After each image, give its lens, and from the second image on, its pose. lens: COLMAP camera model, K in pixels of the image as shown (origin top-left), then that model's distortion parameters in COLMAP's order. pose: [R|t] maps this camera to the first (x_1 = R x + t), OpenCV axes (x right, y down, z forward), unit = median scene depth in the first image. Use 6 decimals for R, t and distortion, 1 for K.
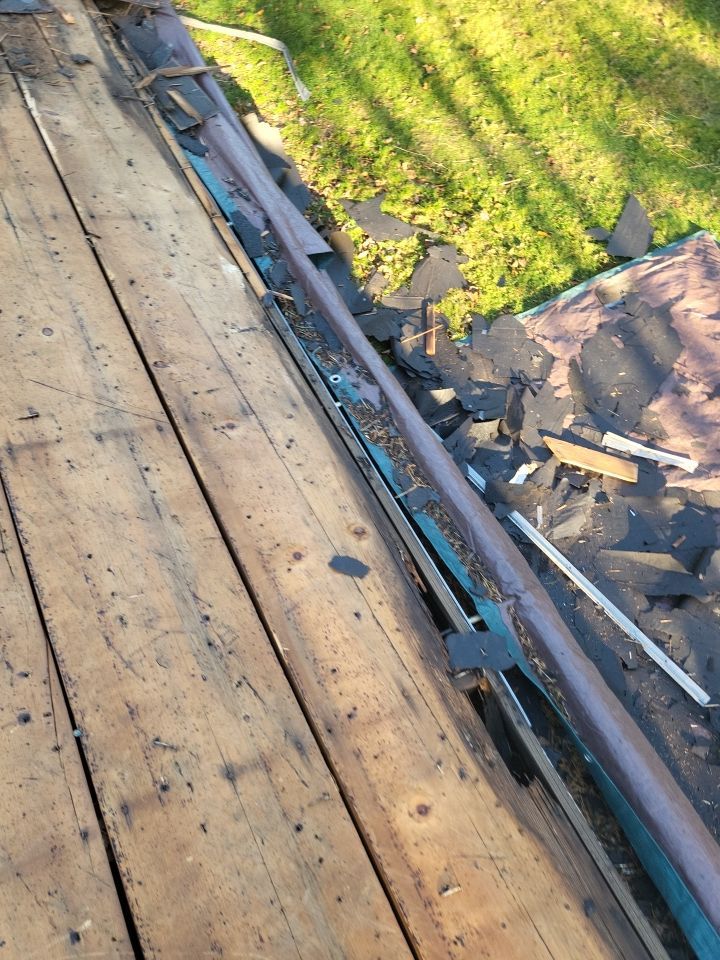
lens RADIAL K [[778.1, 0, 358.8], [0, 778.1, 492.1], [0, 0, 1]] dist [0.011725, 0.046317]
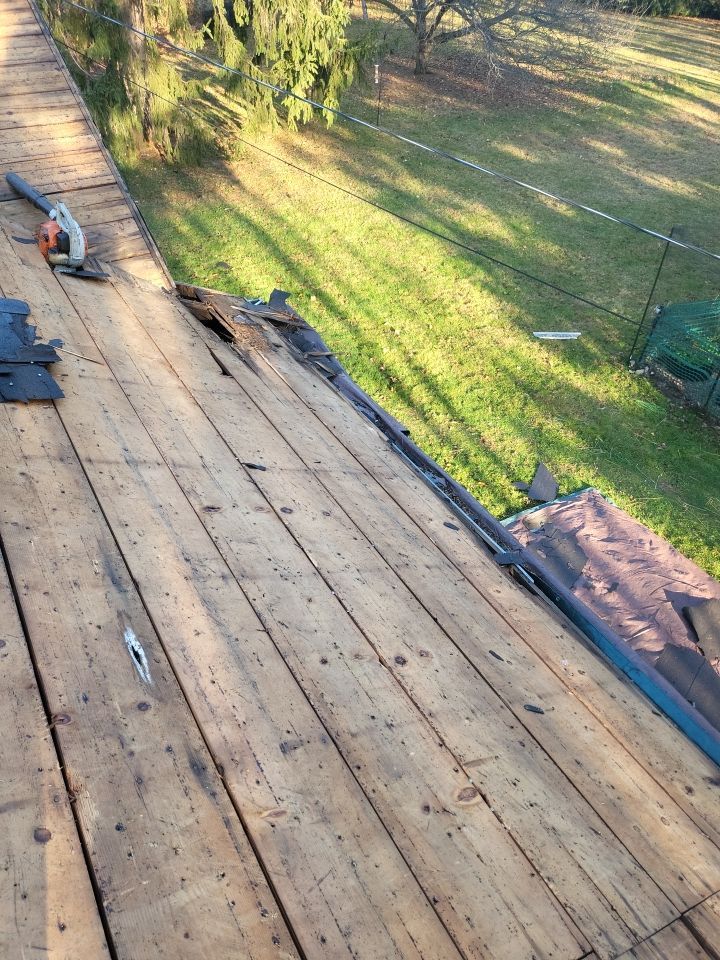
lens RADIAL K [[777.6, 0, 361.1], [0, 777.6, 474.3], [0, 0, 1]] dist [-0.009037, 0.092858]
pose [[0.994459, 0.043471, 0.095718, -0.101196], [-0.003443, 0.923479, -0.383635, 0.167426], [-0.105070, 0.381179, 0.918511, -0.233272]]
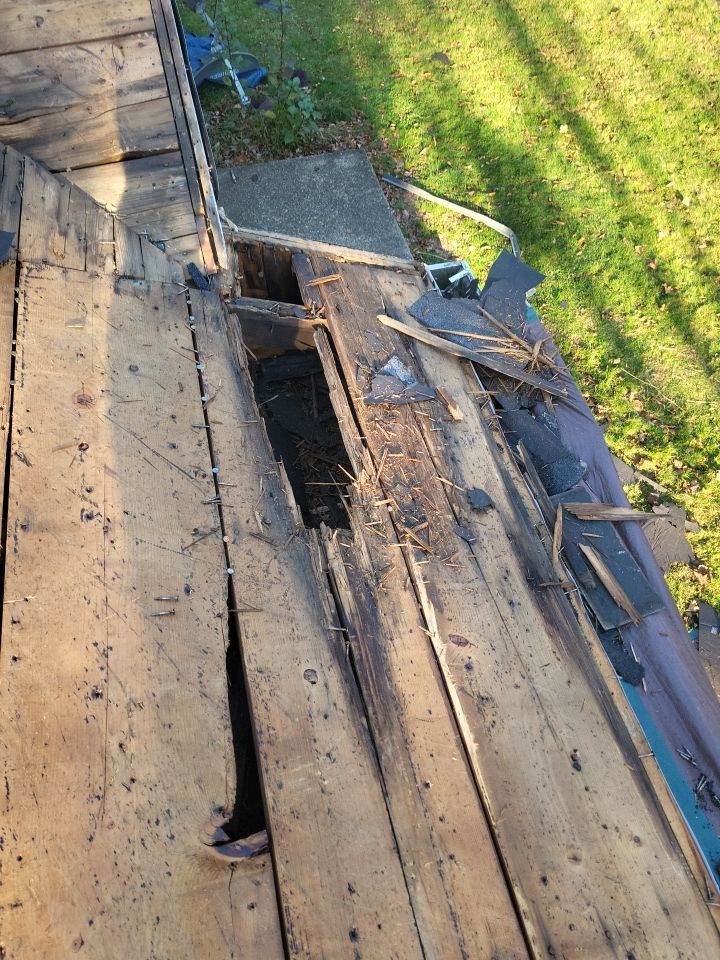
lens RADIAL K [[796.1, 0, 360.0], [0, 796.1, 480.0], [0, 0, 1]] dist [-0.062830, 0.129910]
pose [[0.972465, 0.210215, -0.100607, -0.124881], [-0.220961, 0.968911, -0.111300, -0.150225], [0.074083, 0.130465, 0.988681, 0.099729]]
